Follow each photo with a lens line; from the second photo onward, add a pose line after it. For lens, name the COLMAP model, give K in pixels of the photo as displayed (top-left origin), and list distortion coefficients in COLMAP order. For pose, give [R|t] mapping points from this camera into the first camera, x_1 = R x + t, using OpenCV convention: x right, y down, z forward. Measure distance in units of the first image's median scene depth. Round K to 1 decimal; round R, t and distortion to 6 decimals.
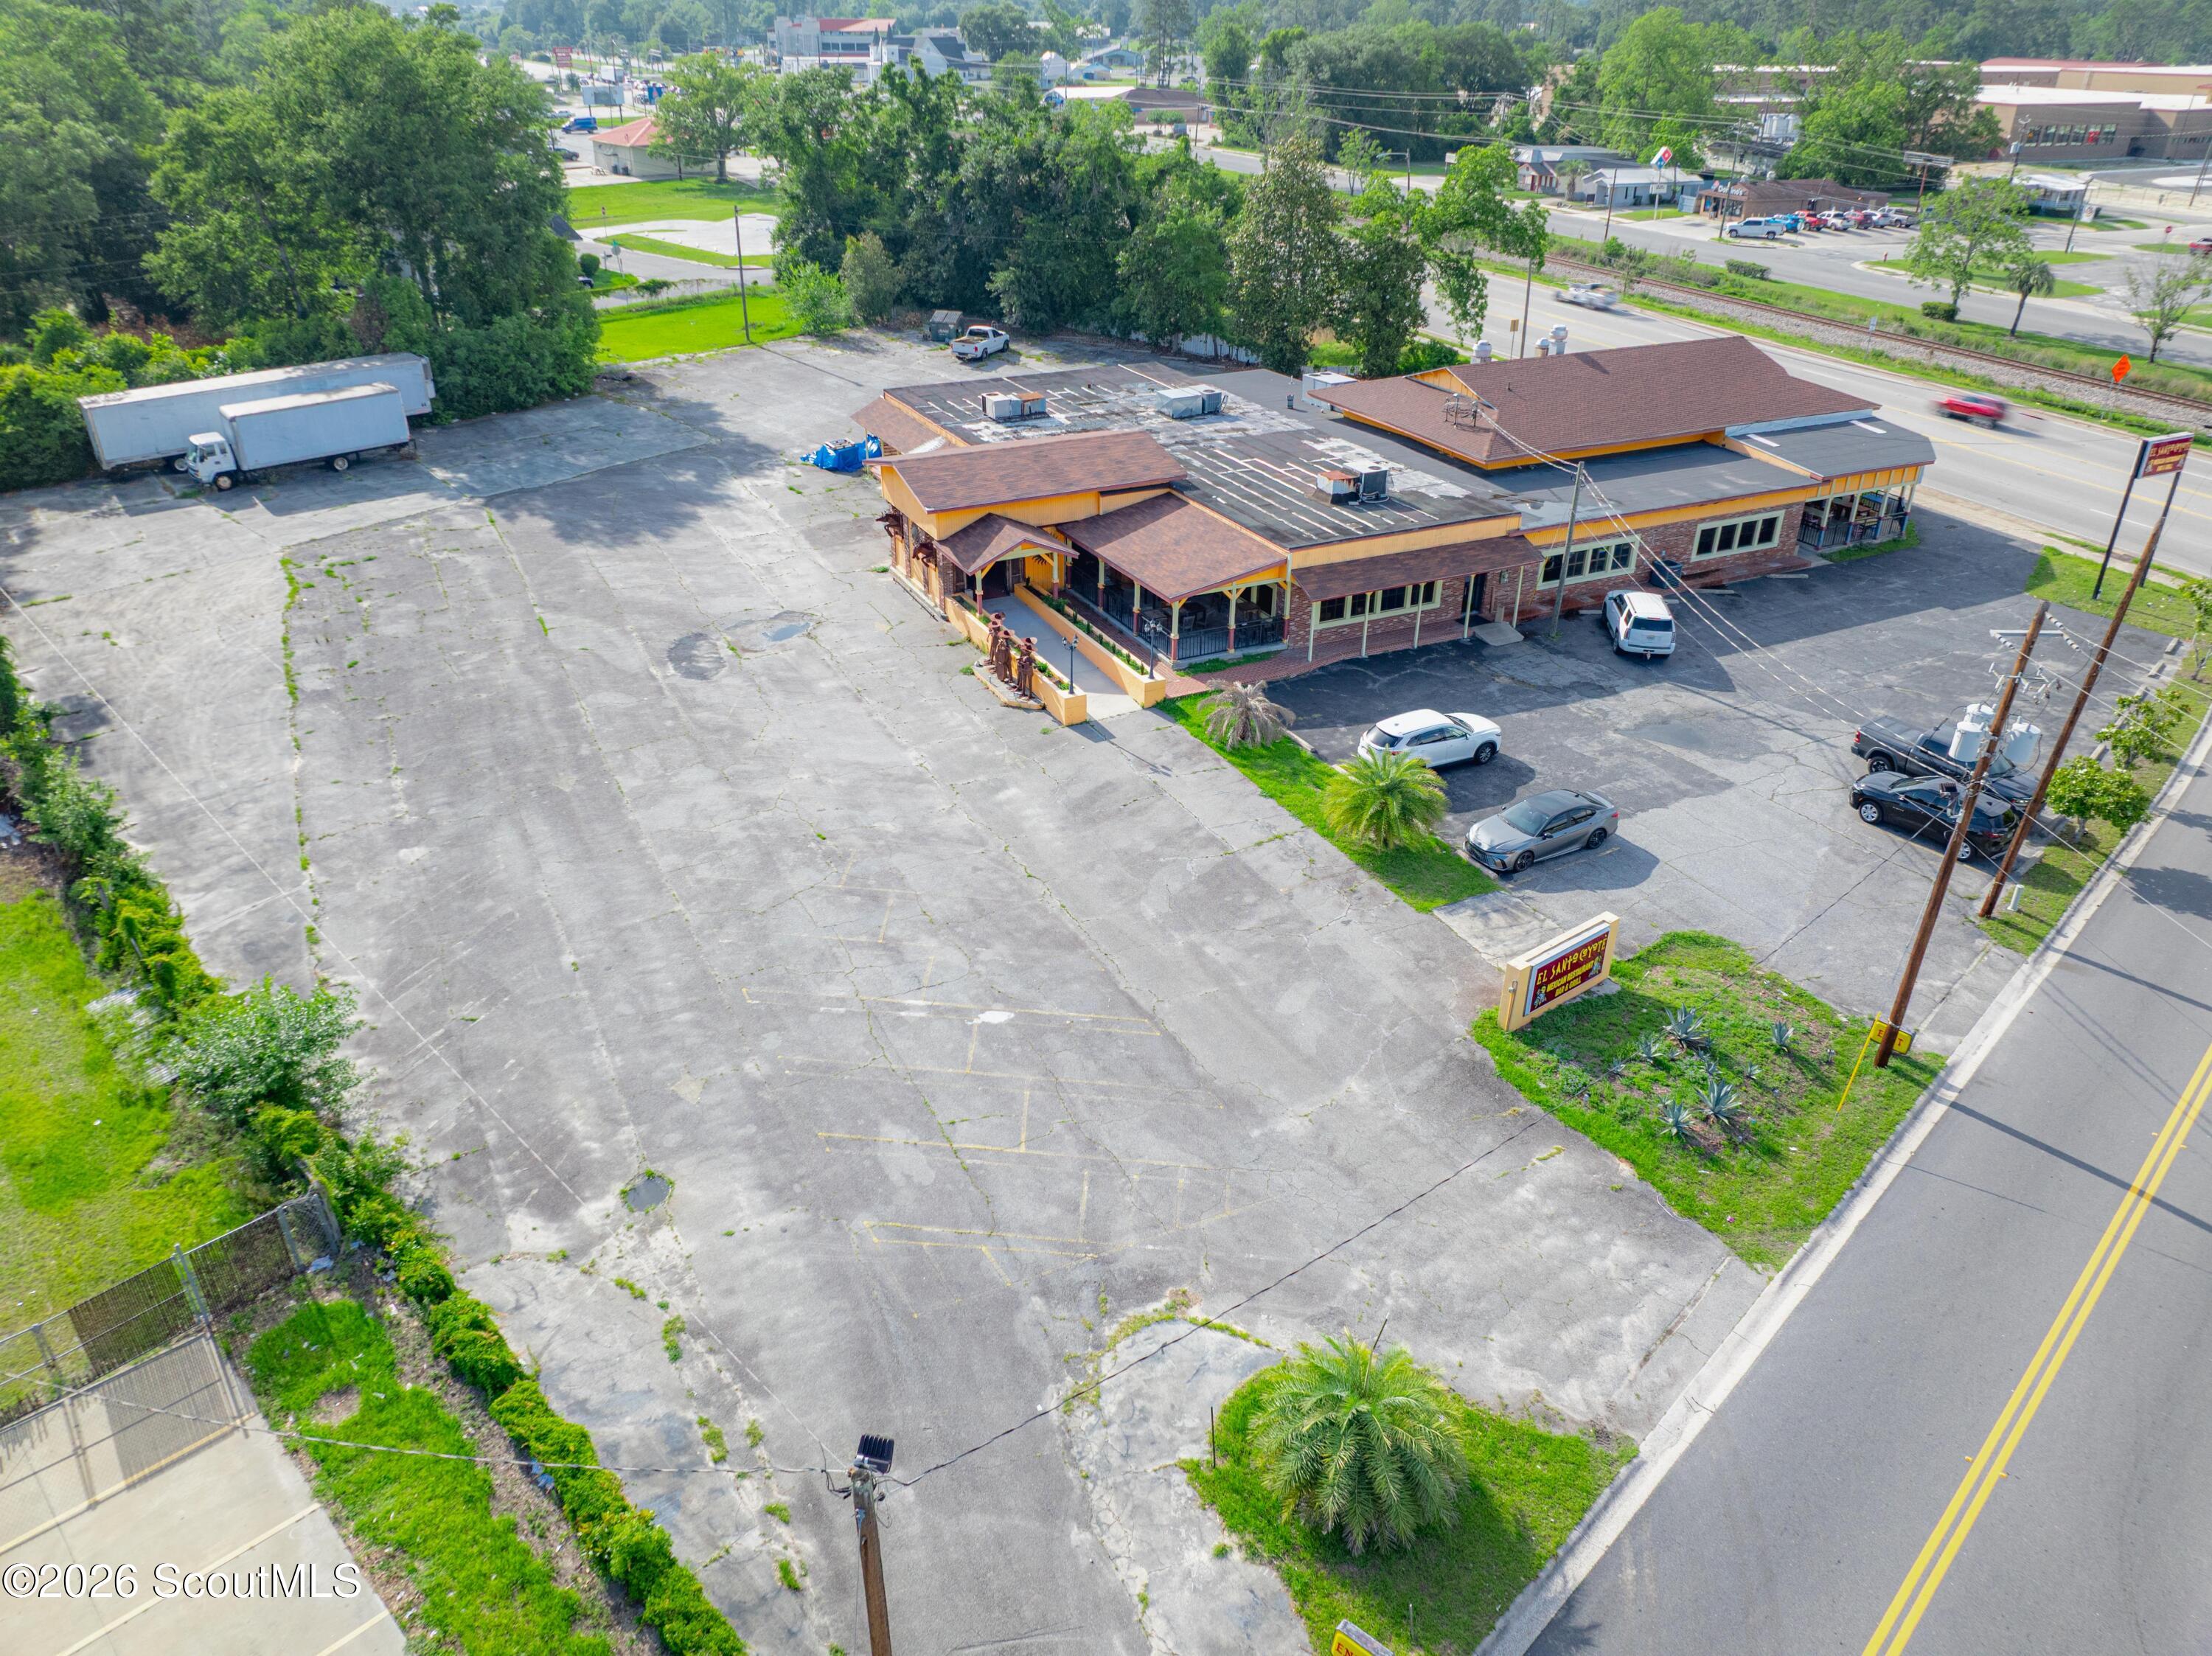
lens RADIAL K [[1559.5, 0, 1096.8], [0, 1559.5, 814.9], [0, 0, 1]] dist [-0.037001, 0.000103]
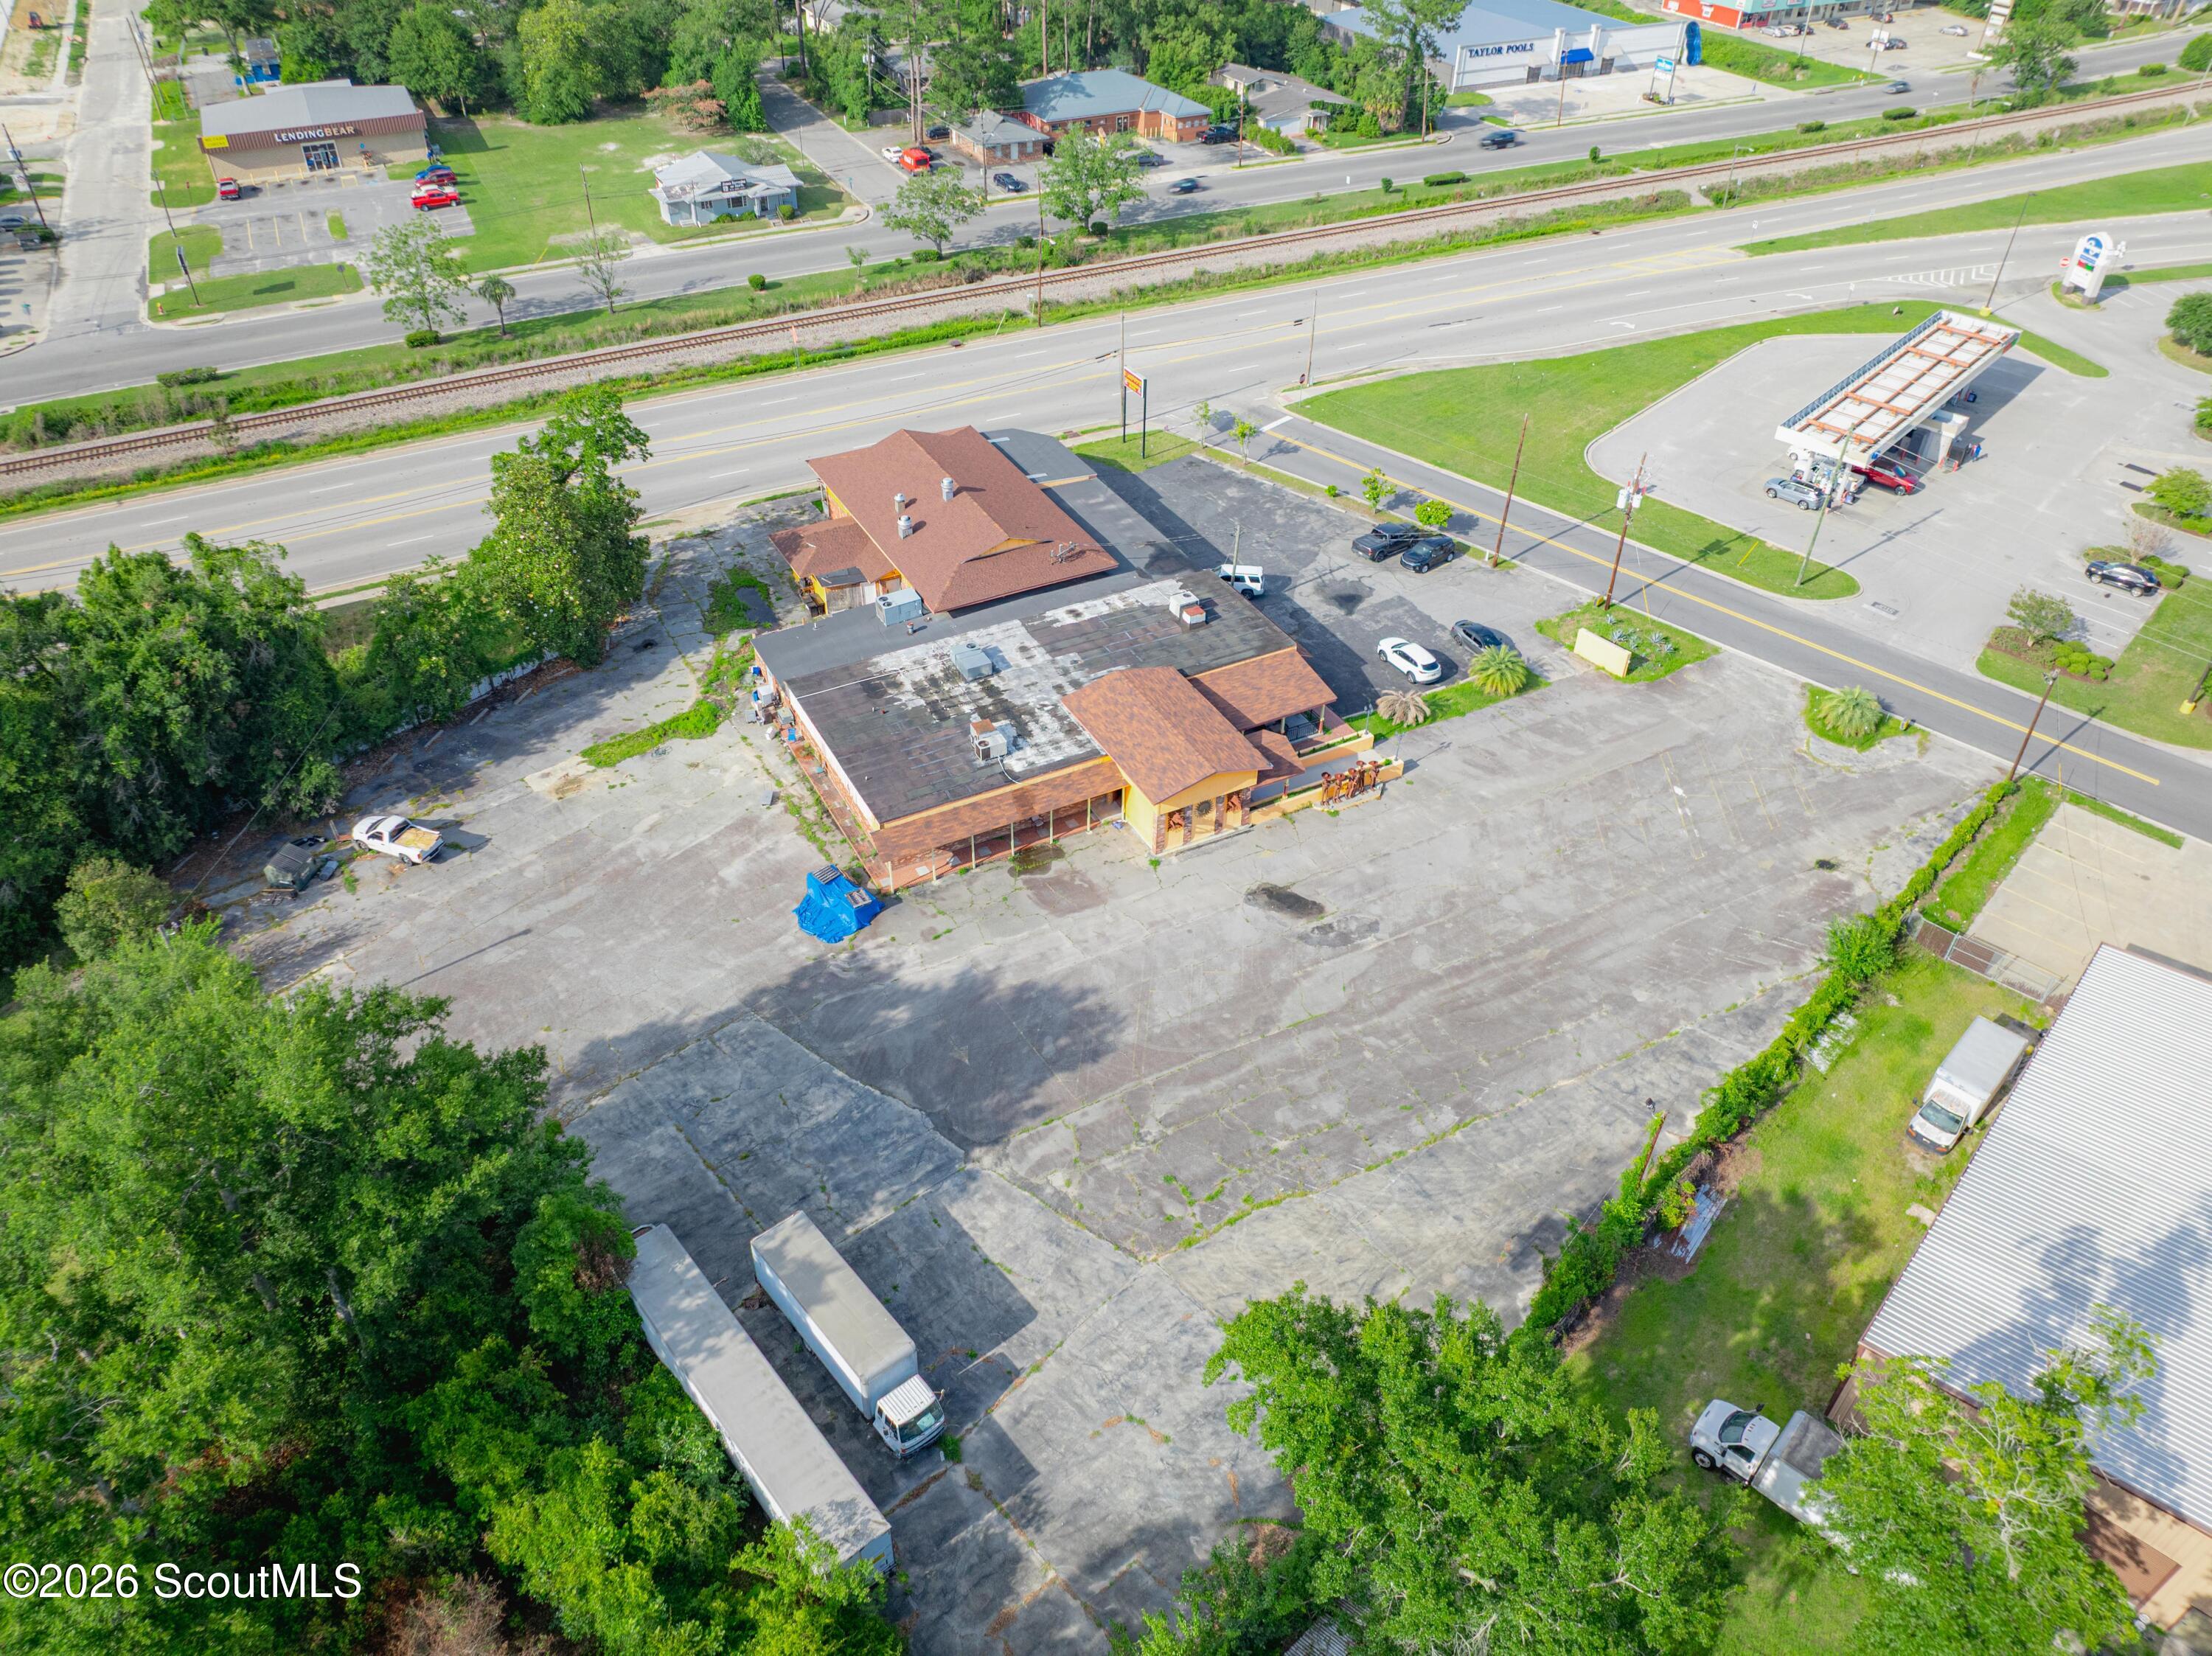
lens RADIAL K [[1559.5, 0, 1096.8], [0, 1559.5, 814.9], [0, 0, 1]] dist [-0.037001, 0.000103]
pose [[-0.027344, -0.625762, 0.779534, -1.158769], [0.461396, 0.683886, 0.565167, -0.970061], [-0.886773, 0.375128, 0.270024, 0.687684]]
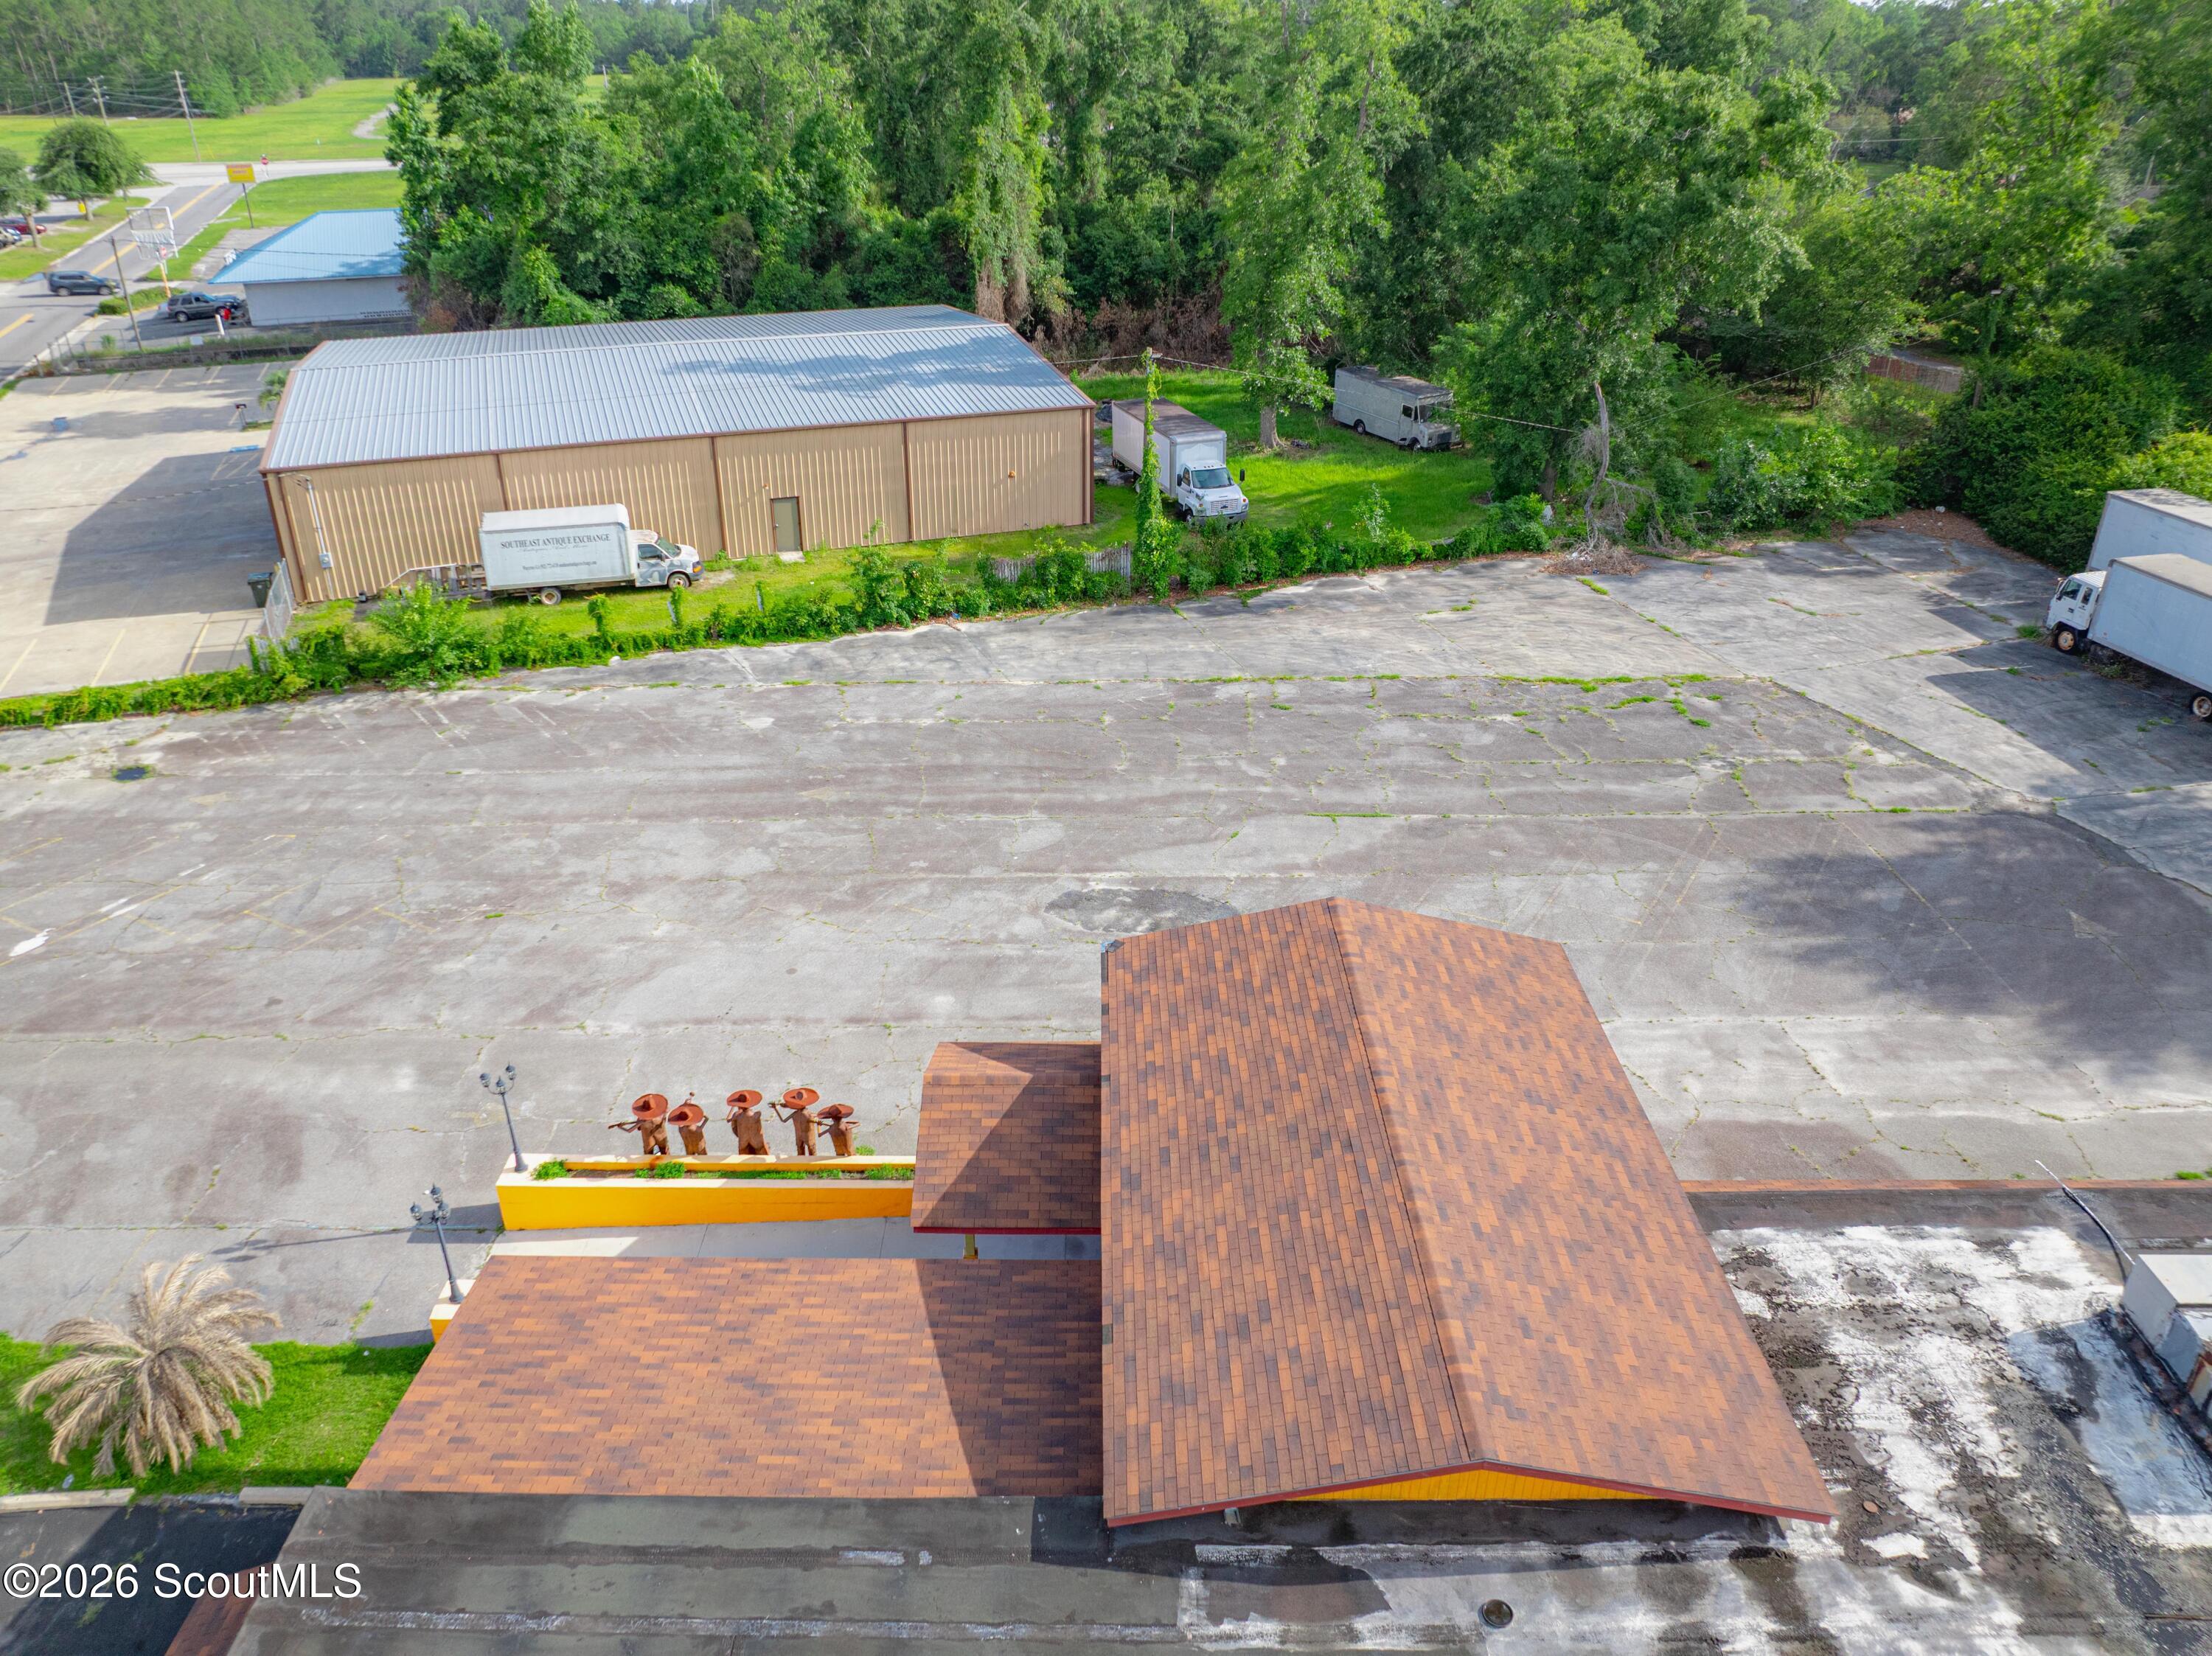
lens RADIAL K [[1559.5, 0, 1096.8], [0, 1559.5, 814.9], [0, 0, 1]] dist [-0.037001, 0.000103]
pose [[-0.441764, 0.402055, -0.801995, 0.209335], [-0.428351, 0.690944, 0.582333, -0.430137], [0.788264, 0.600789, -0.133013, 0.930440]]
